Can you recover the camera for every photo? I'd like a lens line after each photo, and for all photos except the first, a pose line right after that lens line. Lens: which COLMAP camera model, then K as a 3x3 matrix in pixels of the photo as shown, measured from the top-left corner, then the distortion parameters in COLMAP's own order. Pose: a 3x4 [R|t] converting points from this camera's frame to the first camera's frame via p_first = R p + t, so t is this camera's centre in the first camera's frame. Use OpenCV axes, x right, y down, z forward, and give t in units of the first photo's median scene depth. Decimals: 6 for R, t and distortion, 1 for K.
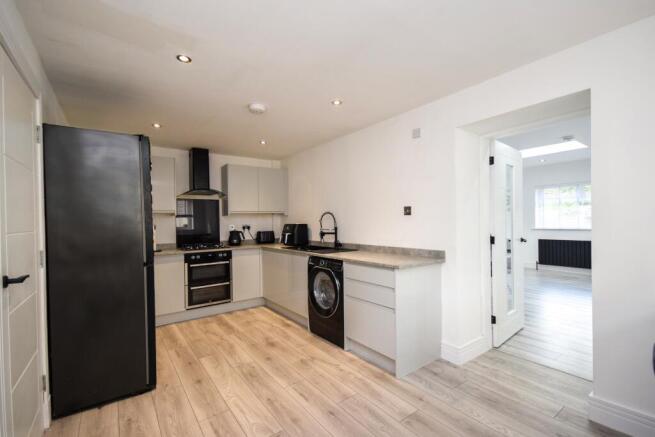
lens RADIAL K [[290.5, 0, 326.2], [0, 290.5, 220.1], [0, 0, 1]] dist [0.002033, 0.000210]
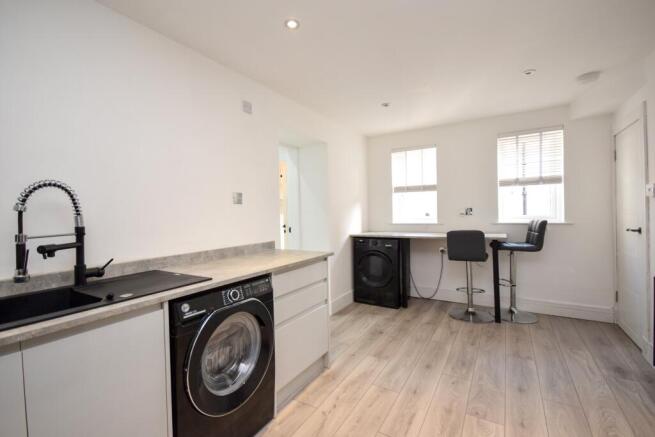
lens RADIAL K [[290.5, 0, 327.2], [0, 290.5, 215.4], [0, 0, 1]] dist [0.002033, 0.000210]
pose [[-0.382454, 0.013841, 0.923871, -0.636220], [0.023741, 0.999705, -0.005149, 0.027817], [-0.923670, 0.019965, -0.382669, 1.289172]]
